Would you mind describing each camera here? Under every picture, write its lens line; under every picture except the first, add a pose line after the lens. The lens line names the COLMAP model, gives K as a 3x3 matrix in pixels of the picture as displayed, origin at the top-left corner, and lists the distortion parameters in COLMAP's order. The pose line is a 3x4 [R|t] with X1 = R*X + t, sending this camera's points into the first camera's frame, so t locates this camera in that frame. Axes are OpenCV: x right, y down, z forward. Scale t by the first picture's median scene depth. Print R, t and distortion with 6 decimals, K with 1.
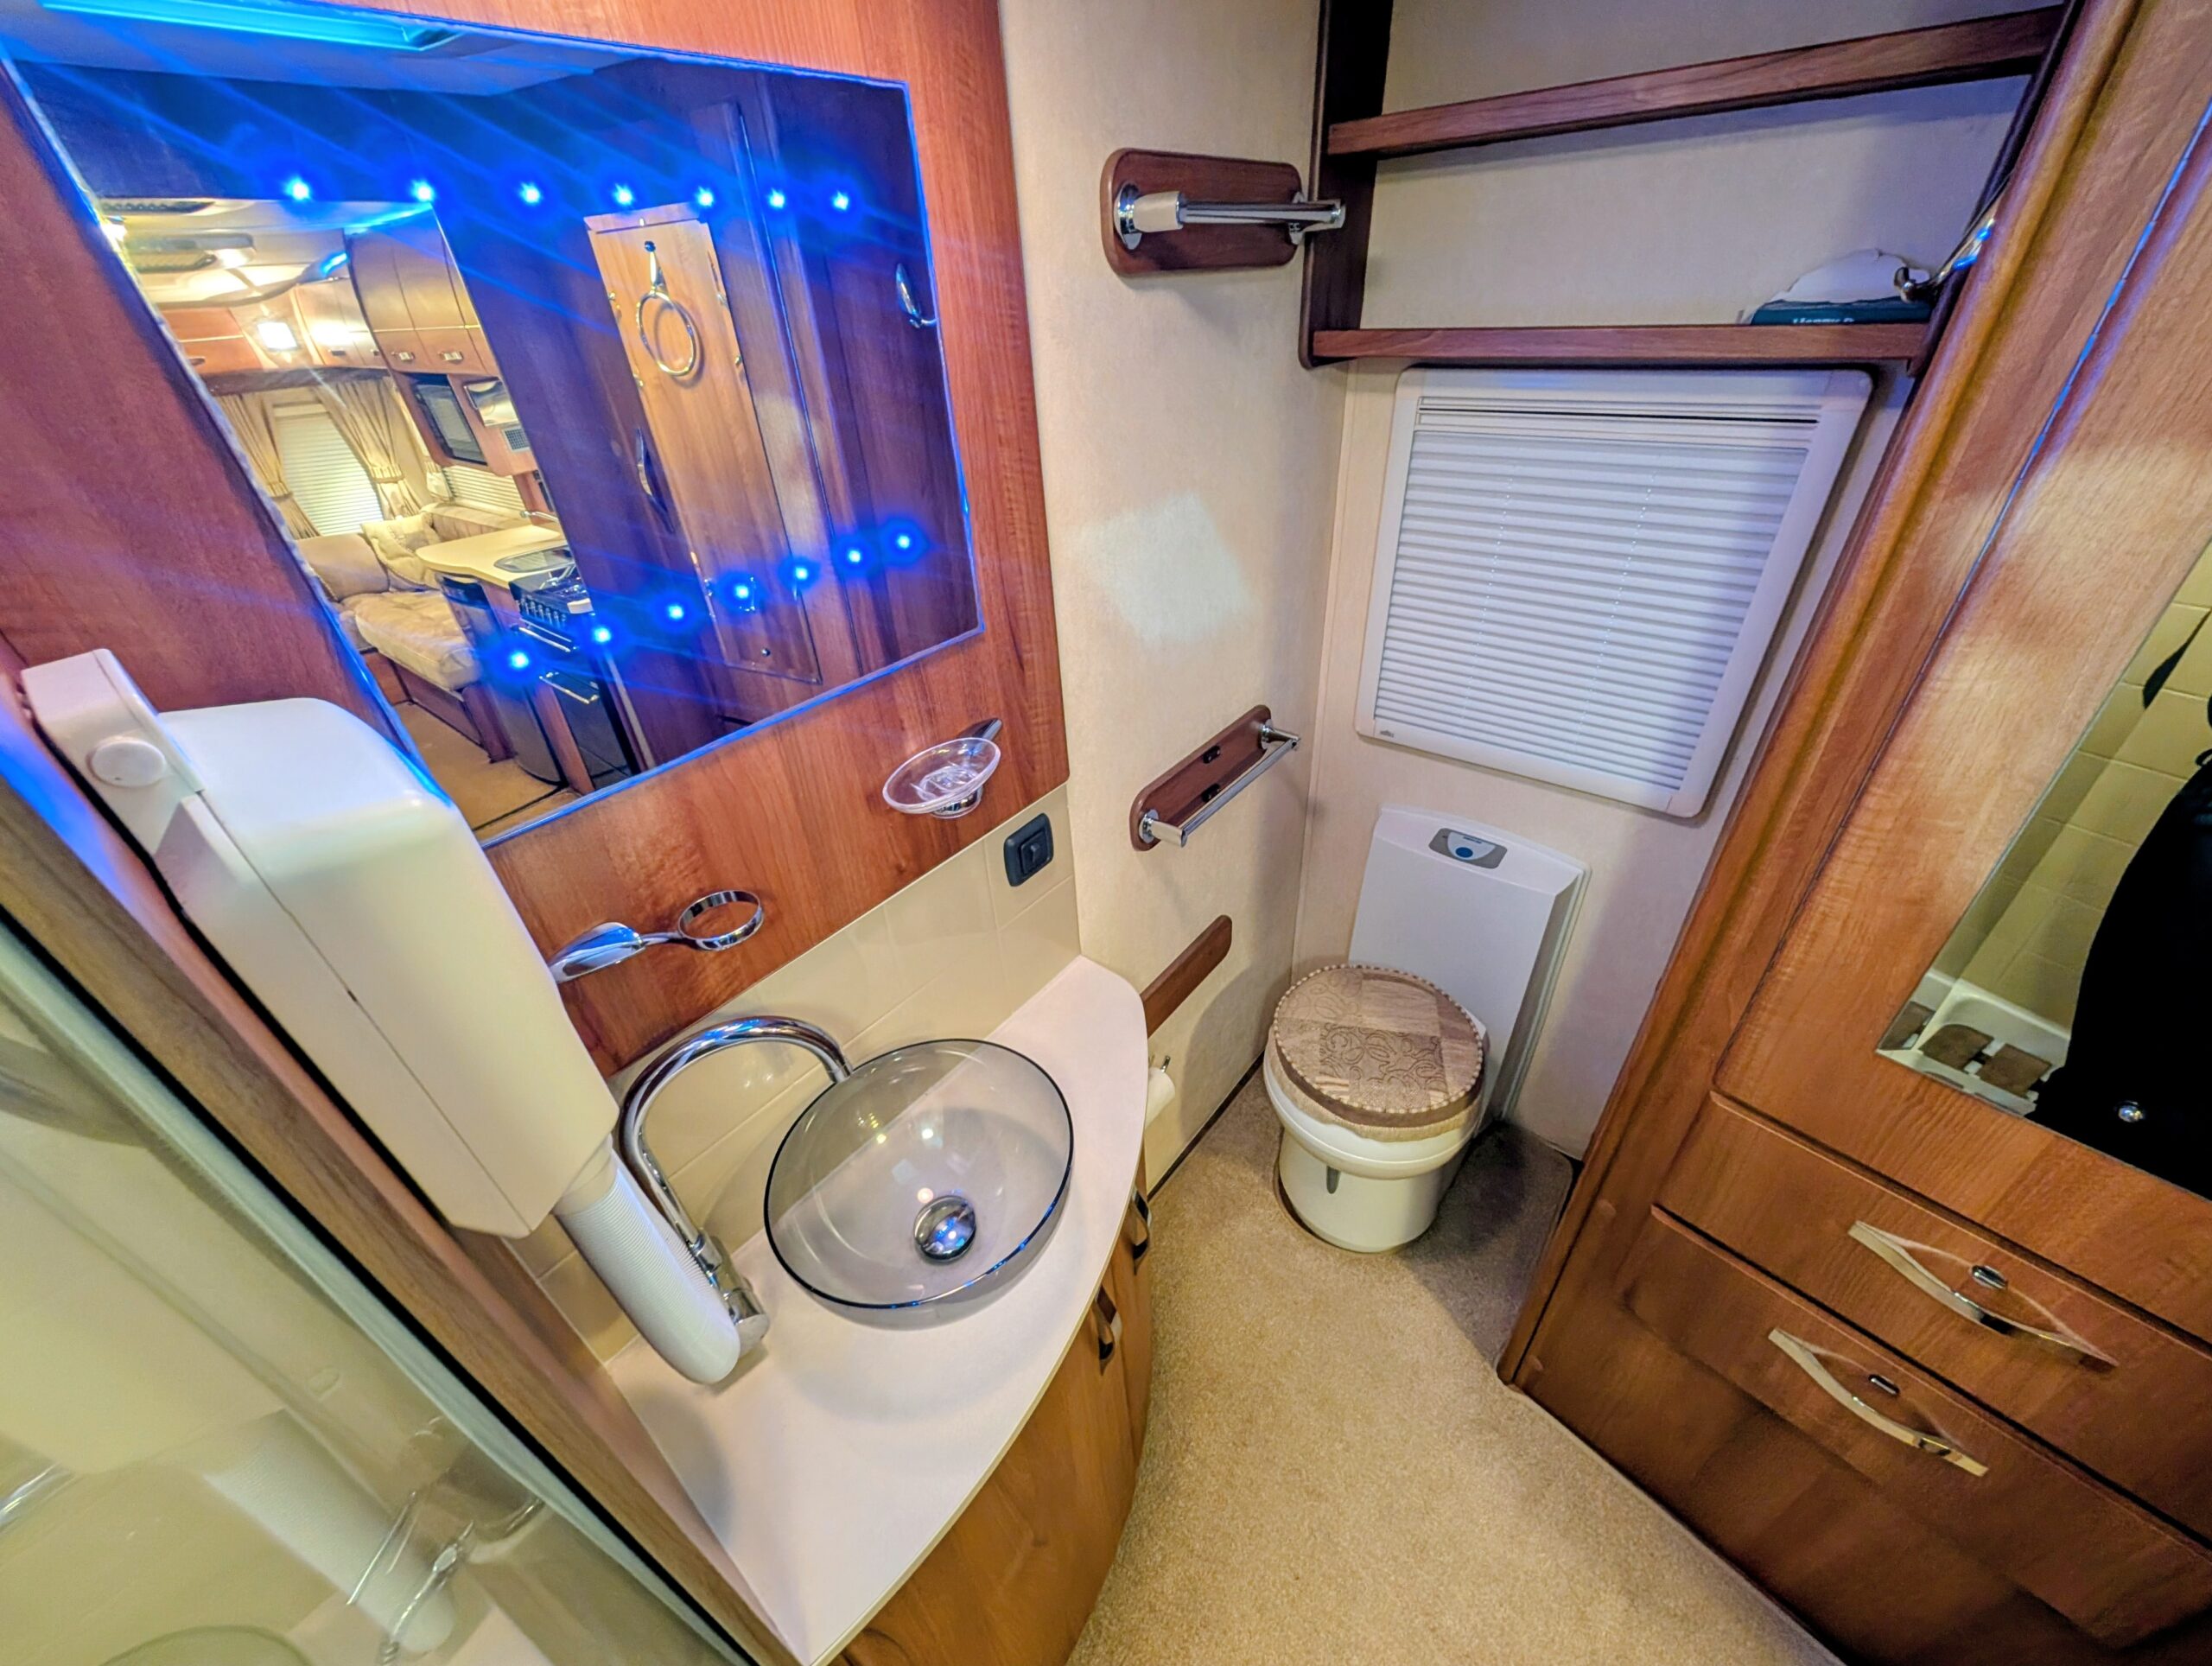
lens RADIAL K [[830.7, 0, 1107.3], [0, 830.7, 833.5], [0, 0, 1]] dist [-0.000846, -0.000078]
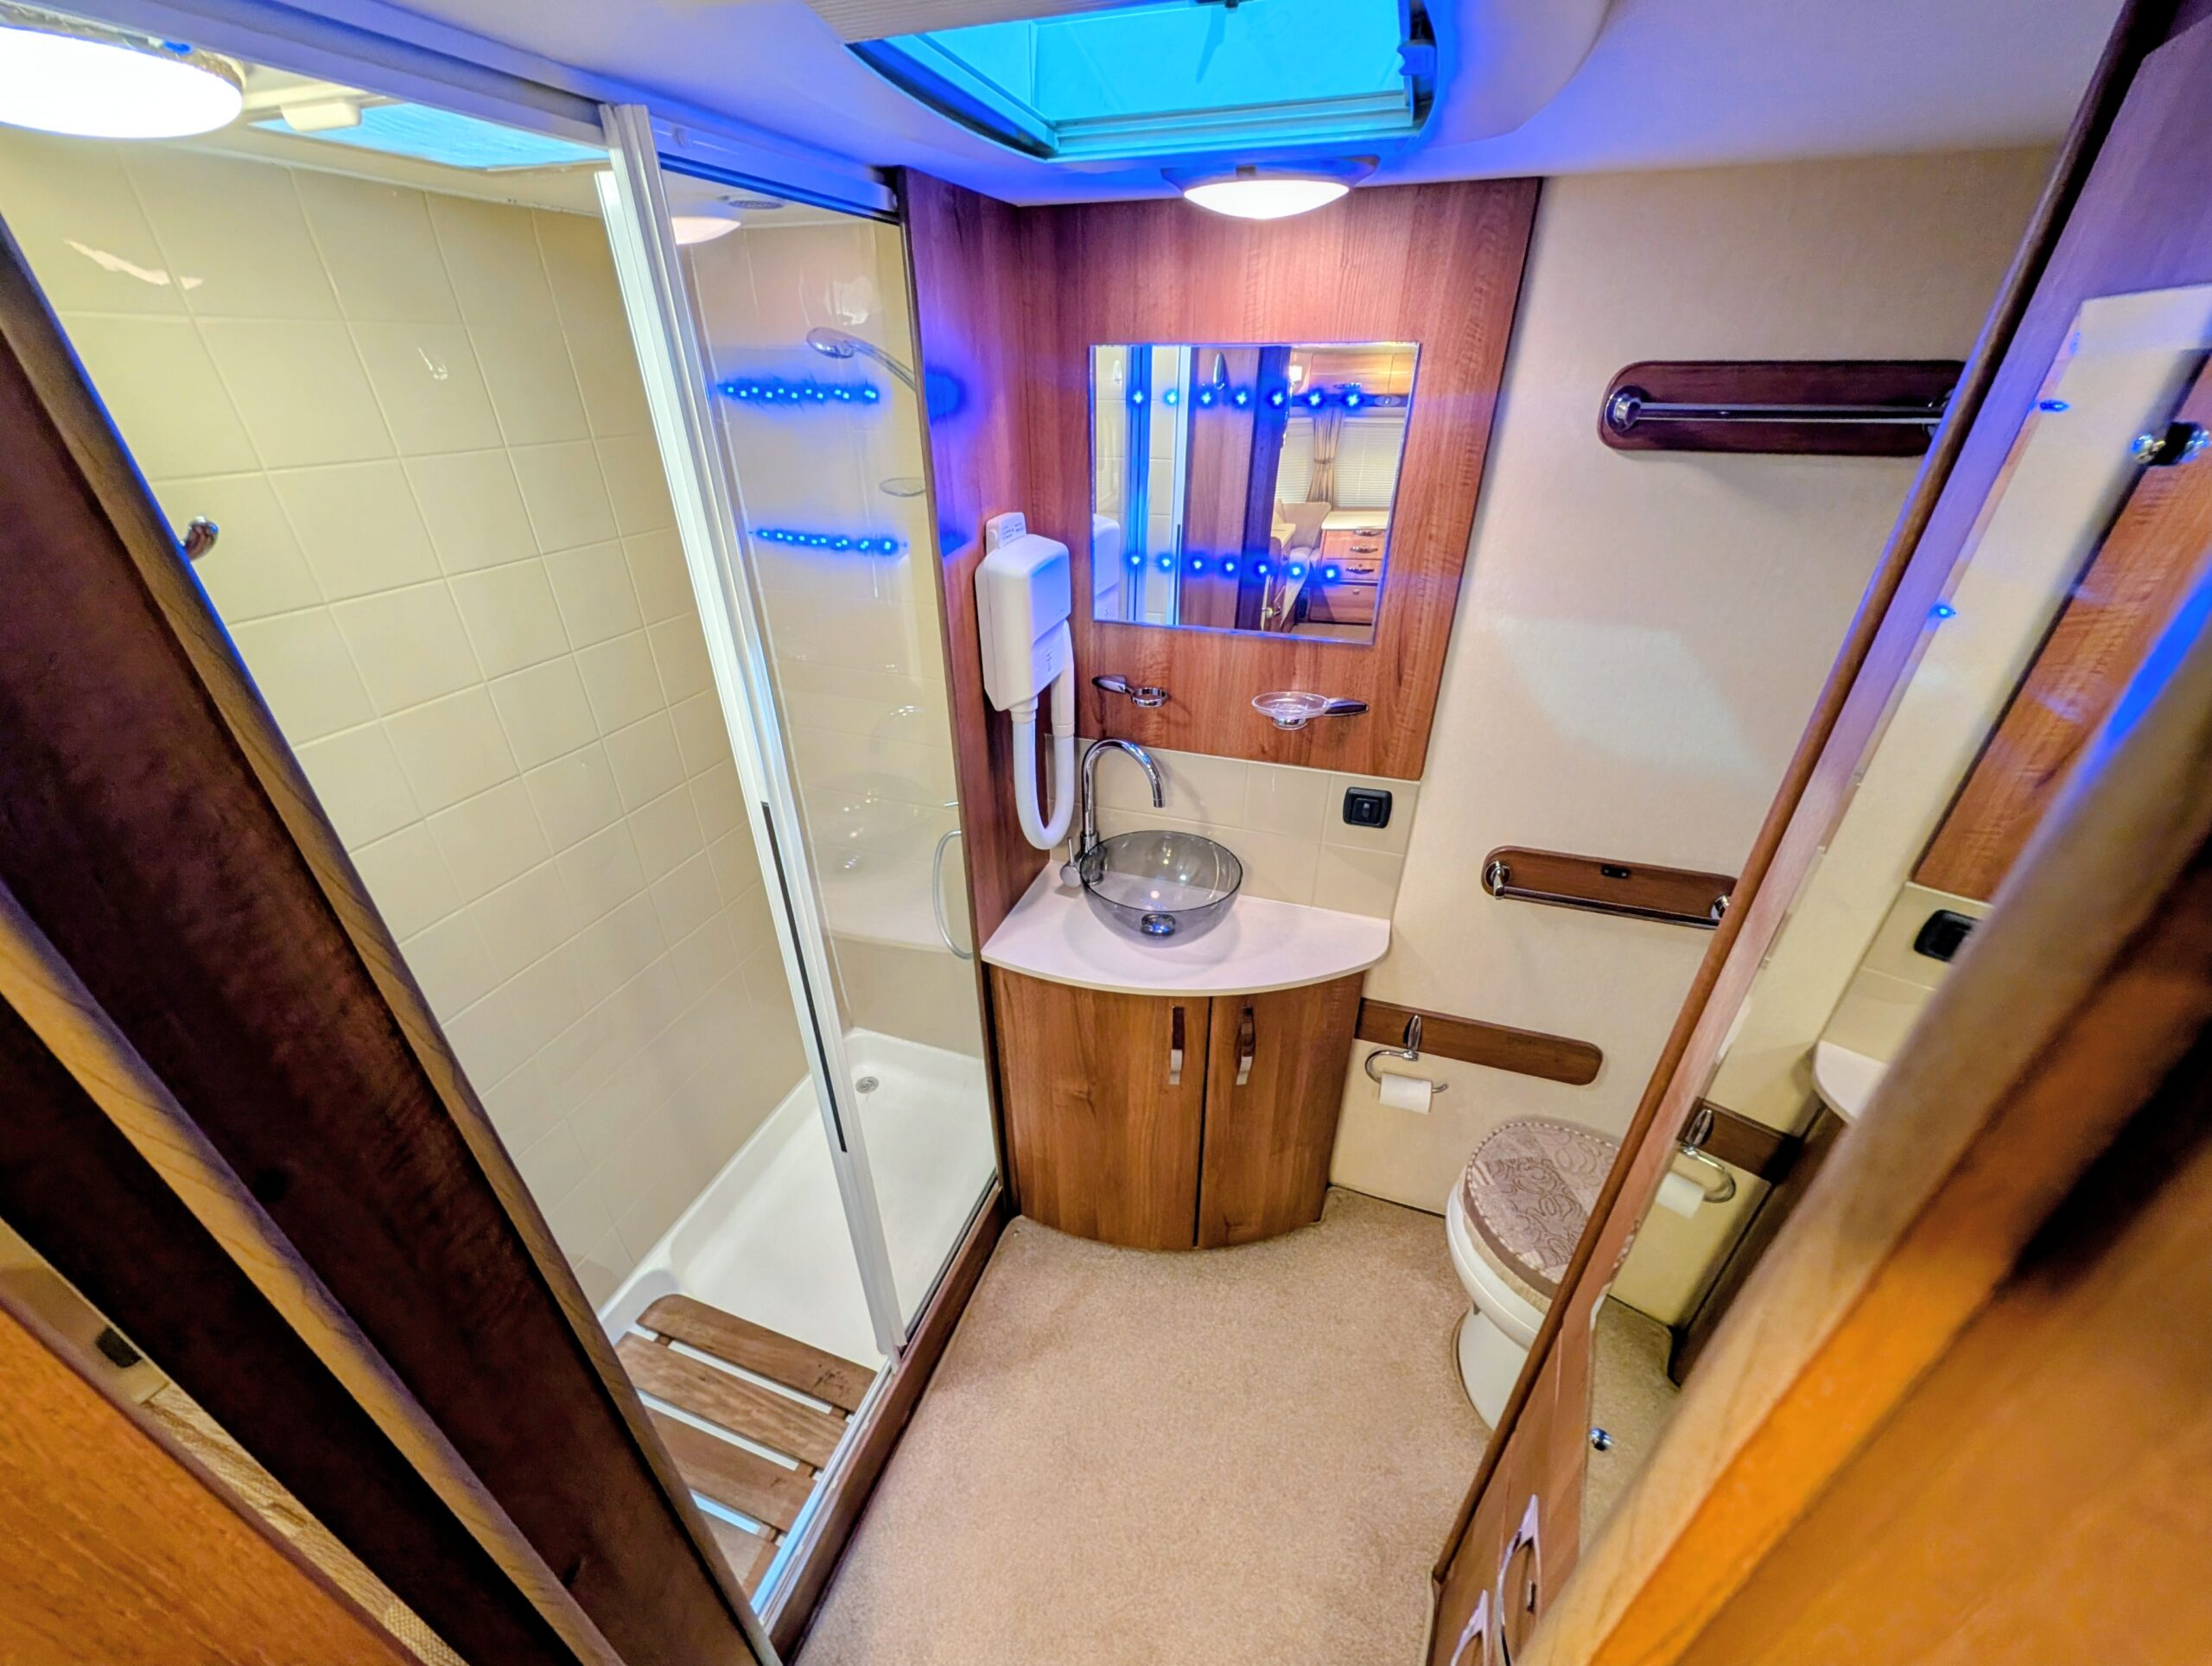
lens RADIAL K [[830.7, 0, 1107.3], [0, 830.7, 833.5], [0, 0, 1]] dist [-0.000846, -0.000078]
pose [[0.339398, 0.510936, -0.789781, 1.058134], [-0.534167, 0.795792, 0.285274, -0.133479], [0.774258, 0.325053, 0.543015, -0.124596]]
